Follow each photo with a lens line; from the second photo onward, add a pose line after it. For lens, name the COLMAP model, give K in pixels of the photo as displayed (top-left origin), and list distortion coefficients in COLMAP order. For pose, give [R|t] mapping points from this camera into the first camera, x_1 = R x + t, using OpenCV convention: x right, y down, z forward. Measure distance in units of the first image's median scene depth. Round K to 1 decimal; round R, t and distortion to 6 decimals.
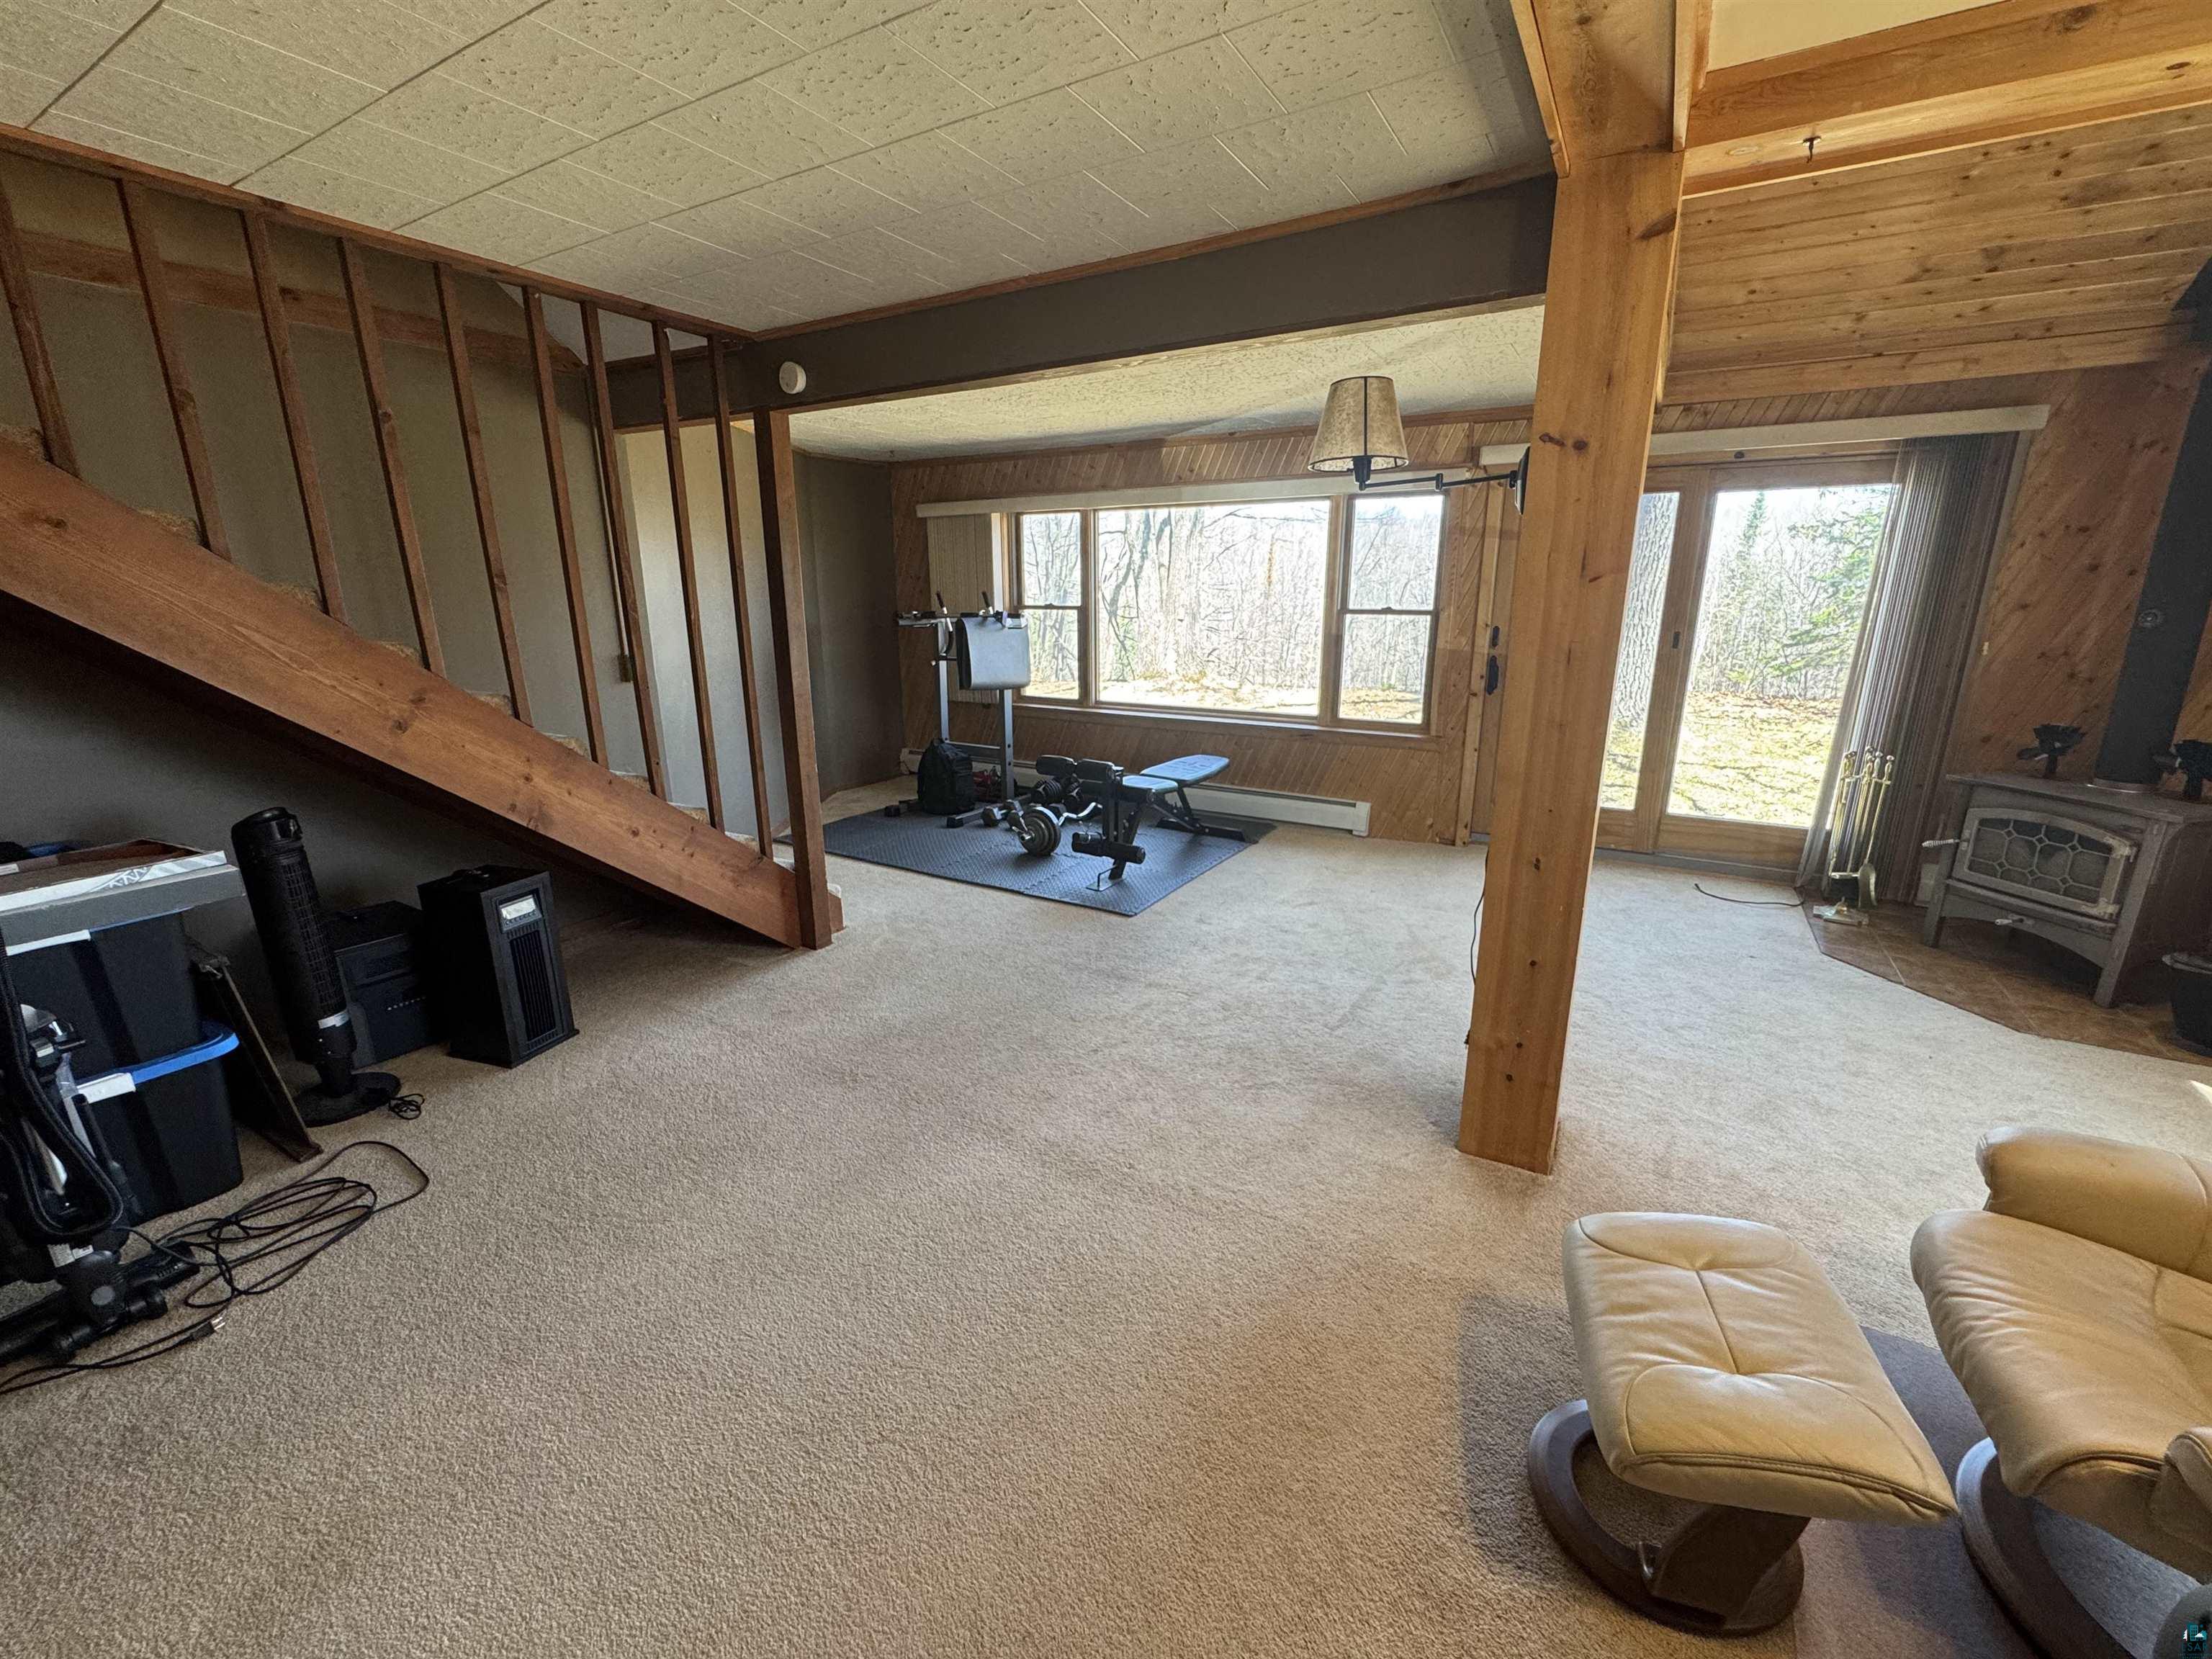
lens RADIAL K [[914.6, 0, 1105.6], [0, 914.6, 827.3], [0, 0, 1]] dist [-0.000660, -0.000044]
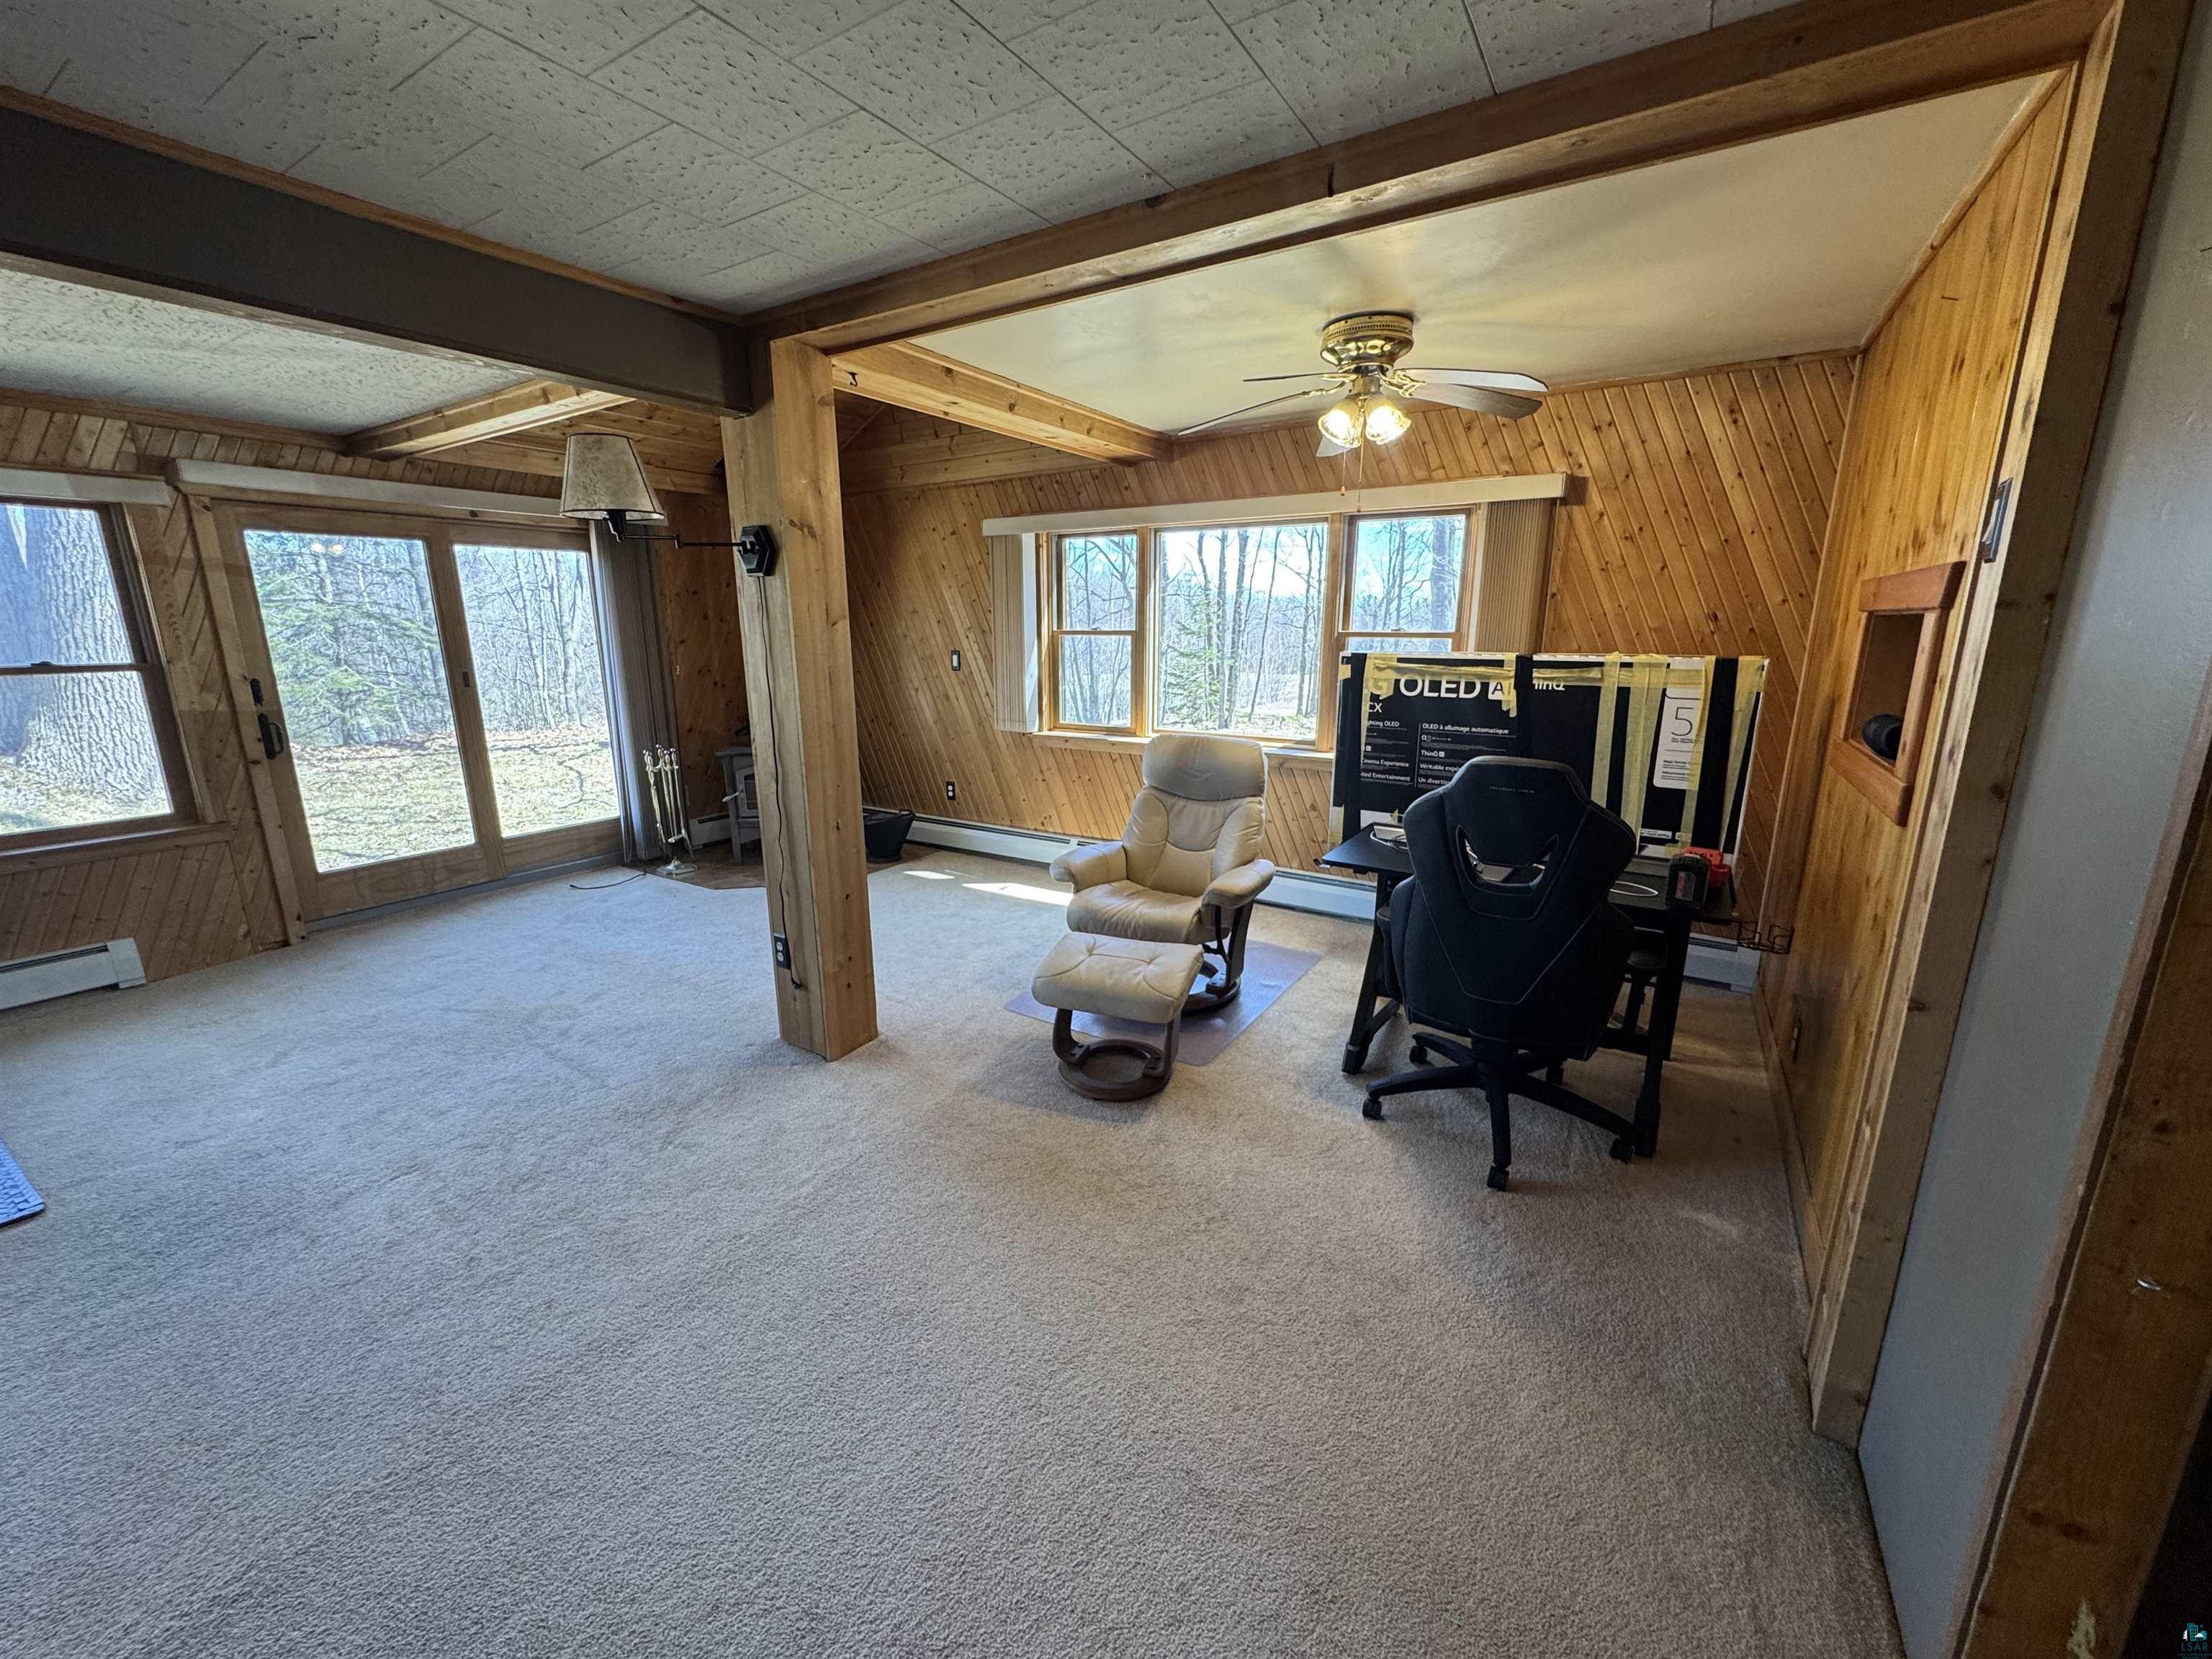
lens RADIAL K [[883.2, 0, 1104.4], [0, 883.2, 827.9], [0, 0, 1]] dist [-0.000565, -0.000028]
pose [[0.019867, -0.224495, 0.974273, -0.662802], [0.259873, 0.942131, 0.211789, -0.108294], [-0.965438, 0.248980, 0.077057, 0.398919]]
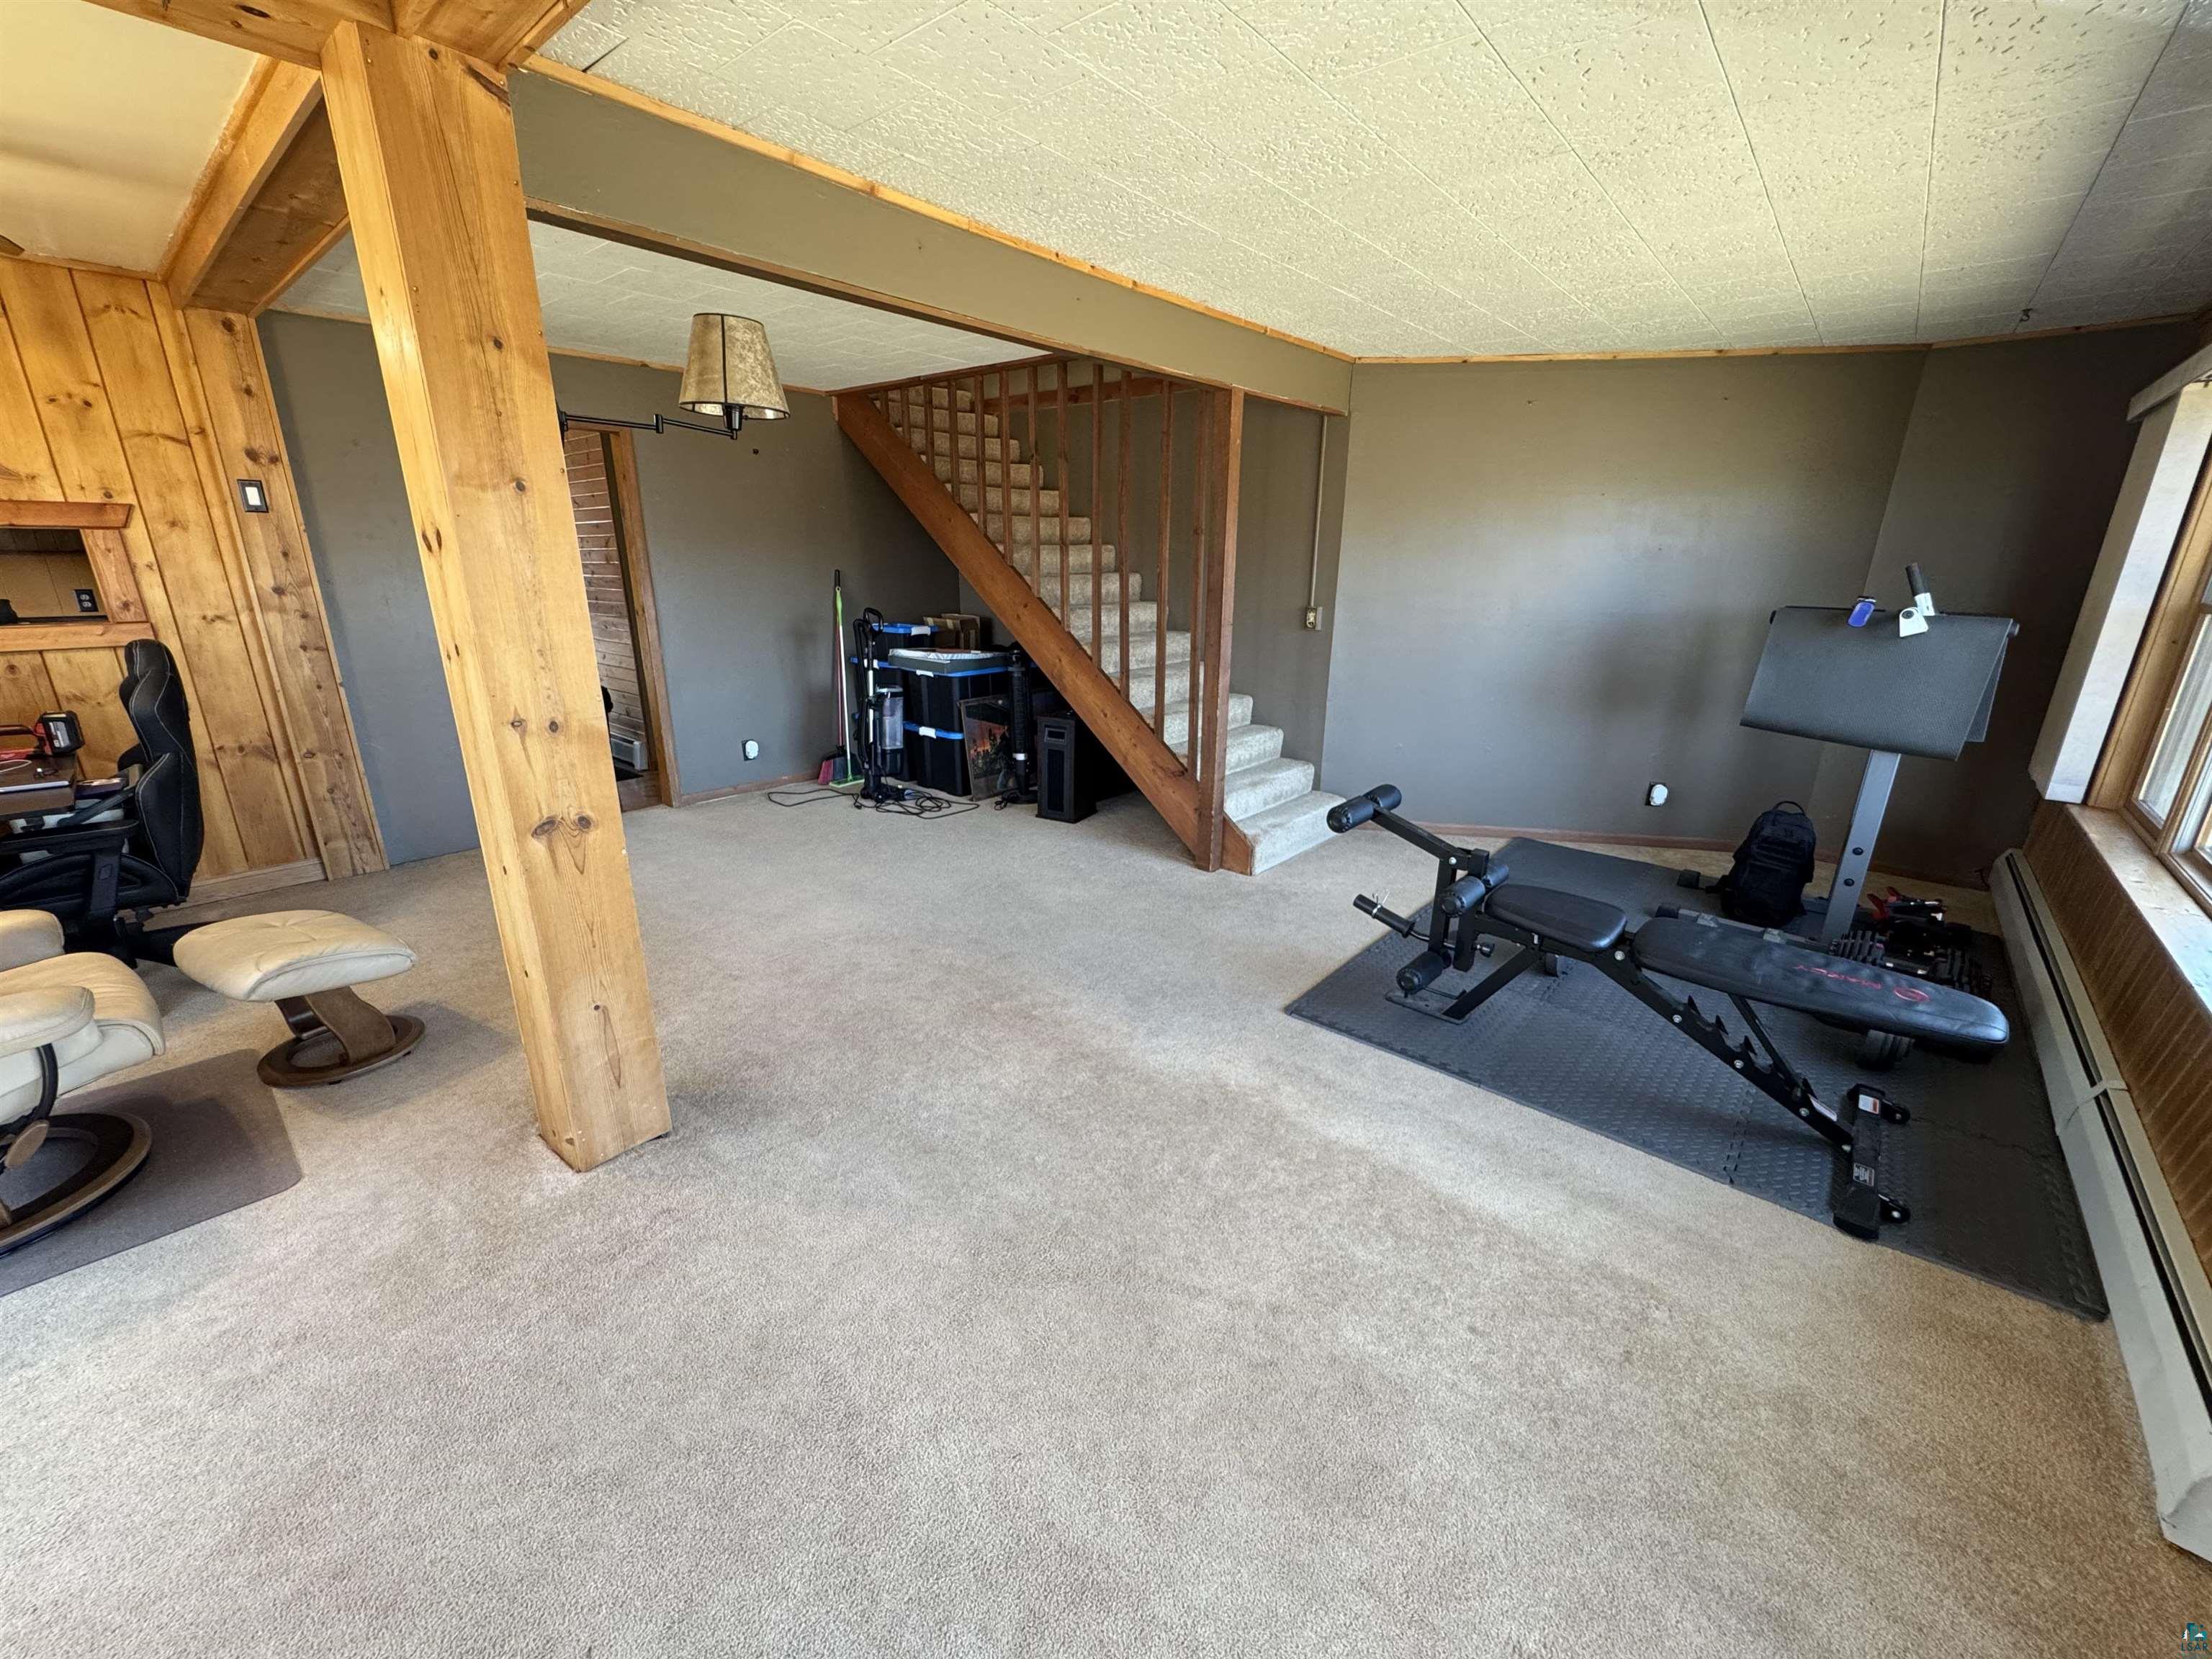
lens RADIAL K [[883.2, 0, 1104.4], [0, 883.2, 827.9], [0, 0, 1]] dist [-0.000565, -0.000028]
pose [[-0.173325, 0.300044, -0.938047, 1.031978], [-0.263589, 0.903583, 0.337725, -0.364602], [0.948936, 0.305795, -0.077526, 1.331049]]
